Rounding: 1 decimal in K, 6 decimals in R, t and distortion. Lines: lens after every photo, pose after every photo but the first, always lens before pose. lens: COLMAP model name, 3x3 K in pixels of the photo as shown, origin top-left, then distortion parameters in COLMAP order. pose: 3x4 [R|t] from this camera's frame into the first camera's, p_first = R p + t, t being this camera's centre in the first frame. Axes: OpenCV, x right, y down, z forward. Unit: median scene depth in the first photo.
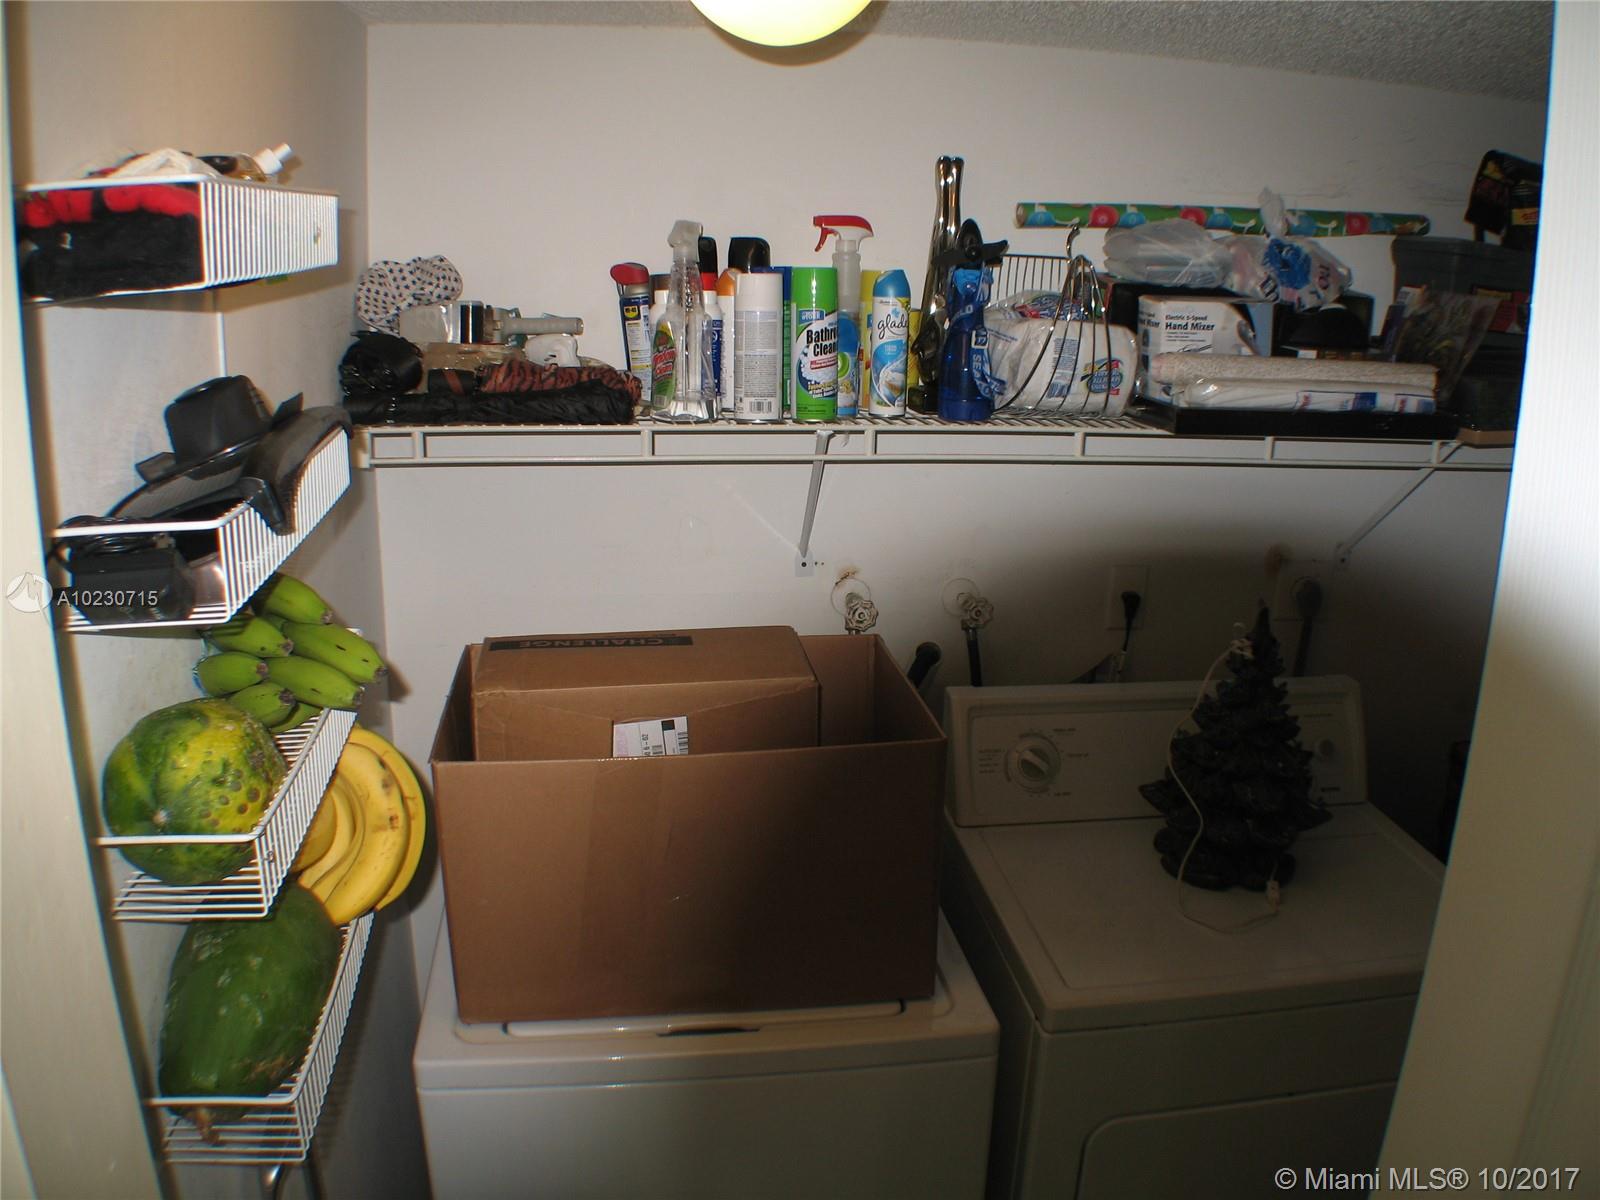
lens RADIAL K [[1338.6, 0, 799.5], [0, 1338.6, 599.8], [0, 0, 1]] dist [-0.265642, 0.113460]
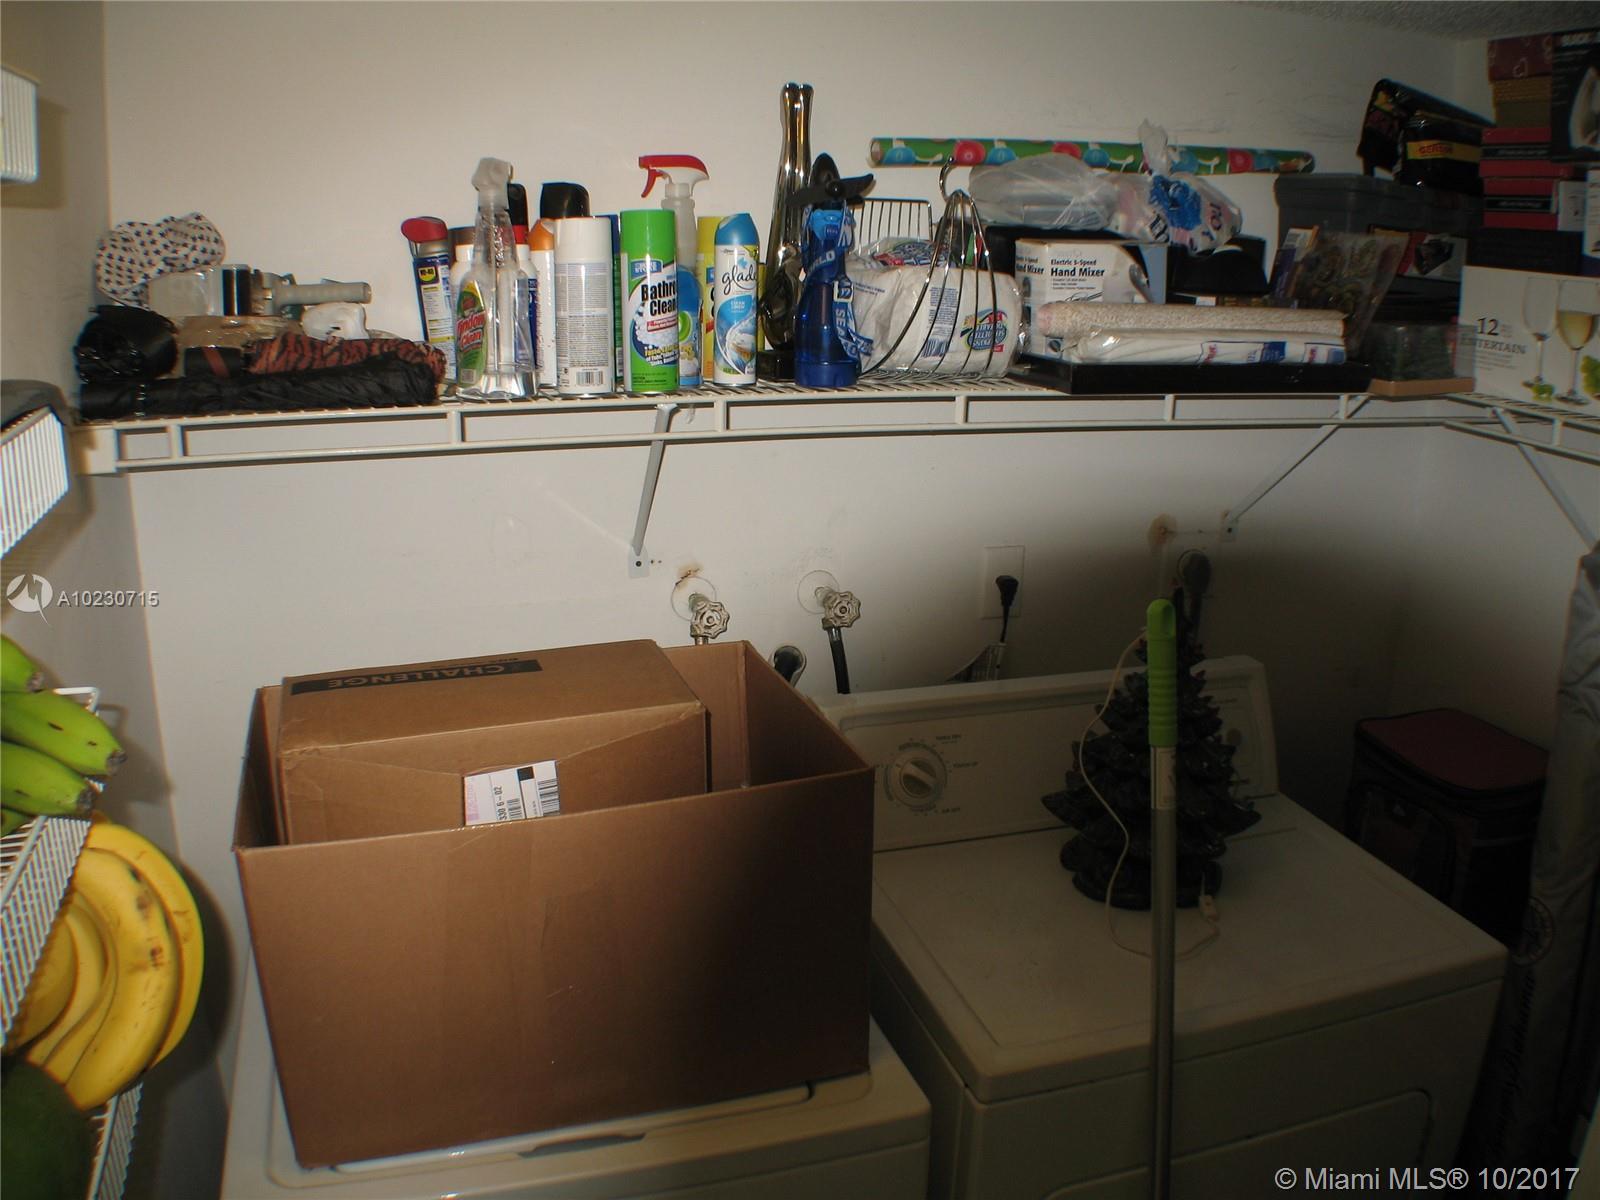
lens RADIAL K [[1338.6, 0, 802.8], [0, 1338.6, 599.2], [0, 0, 1]] dist [-0.265642, 0.113460]
pose [[0.986298, -0.052196, 0.156497, -0.032326], [0.051123, 0.998633, 0.010877, -0.008724], [-0.156851, -0.002728, 0.987619, 0.155121]]
